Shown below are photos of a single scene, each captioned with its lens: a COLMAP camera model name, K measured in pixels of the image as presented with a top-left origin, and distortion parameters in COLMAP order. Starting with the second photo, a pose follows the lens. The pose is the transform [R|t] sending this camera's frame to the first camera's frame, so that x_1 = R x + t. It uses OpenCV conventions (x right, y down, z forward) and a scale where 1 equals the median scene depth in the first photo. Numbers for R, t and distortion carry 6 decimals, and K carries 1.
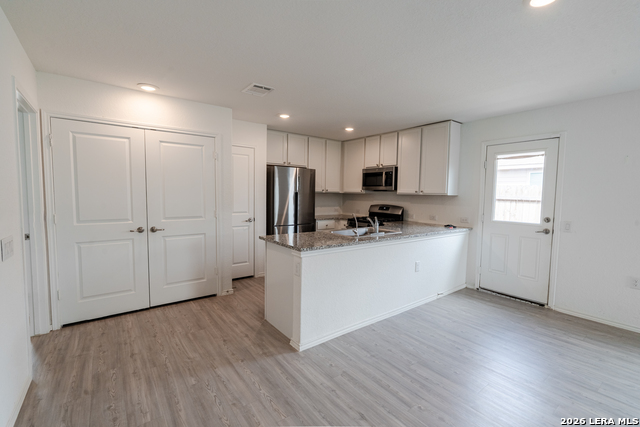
lens RADIAL K [[288.0, 0, 322.0], [0, 288.0, 213.5], [0, 0, 1]] dist [-0.000775, 0.000201]
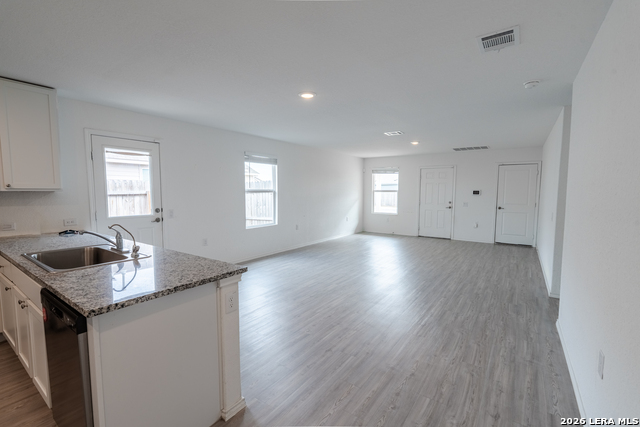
lens RADIAL K [[288.0, 0, 322.0], [0, 288.0, 213.5], [0, 0, 1]] dist [-0.000775, 0.000201]
pose [[-0.311170, -0.091459, 0.945943, -0.499056], [0.058742, 0.991604, 0.115197, -0.054984], [-0.948537, 0.091413, -0.303185, 0.620800]]
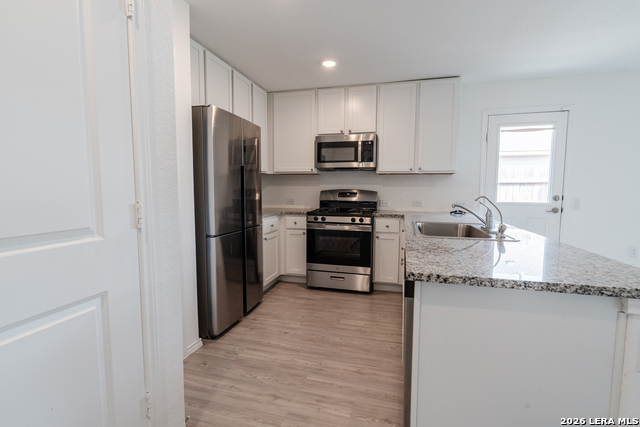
lens RADIAL K [[296.6, 0, 320.0], [0, 296.6, 213.5], [0, 0, 1]] dist [-0.000207, 0.000307]
pose [[0.791000, -0.063323, 0.608531, -0.375417], [0.050610, 0.997993, 0.038065, -0.003000], [-0.609719, 0.000689, 0.792617, 0.608983]]
